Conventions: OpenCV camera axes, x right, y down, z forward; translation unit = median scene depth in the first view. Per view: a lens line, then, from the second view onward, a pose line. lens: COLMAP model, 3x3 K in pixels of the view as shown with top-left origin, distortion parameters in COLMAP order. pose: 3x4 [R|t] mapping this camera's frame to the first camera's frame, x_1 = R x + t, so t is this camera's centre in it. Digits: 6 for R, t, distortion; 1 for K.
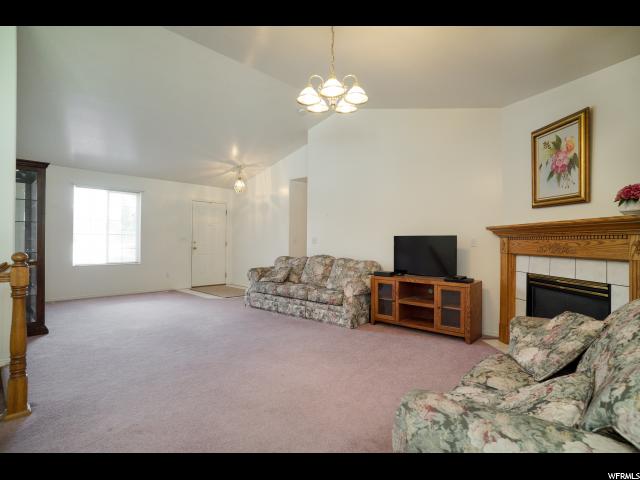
lens RADIAL K [[332.2, 0, 314.0], [0, 332.2, 239.1], [0, 0, 1]] dist [-0.027329, 0.007232]
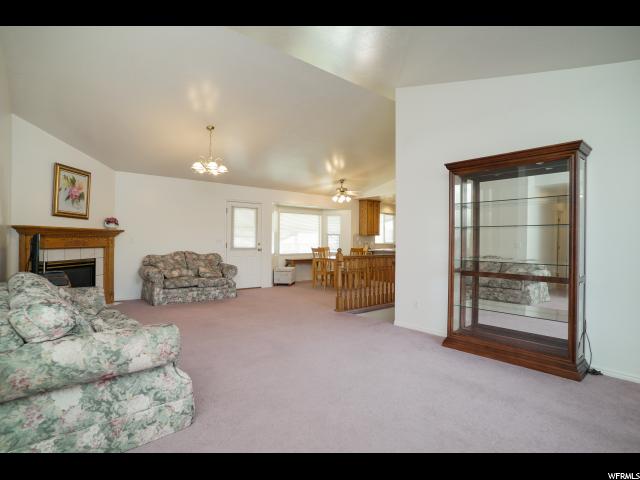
lens RADIAL K [[332.2, 0, 324.5], [0, 332.2, 238.0], [0, 0, 1]] dist [-0.027329, 0.007232]
pose [[-0.993755, -0.021760, 0.109441, -0.675619], [-0.023018, 0.999683, -0.010245, -0.009773], [-0.109183, -0.012700, -0.993941, 2.327691]]
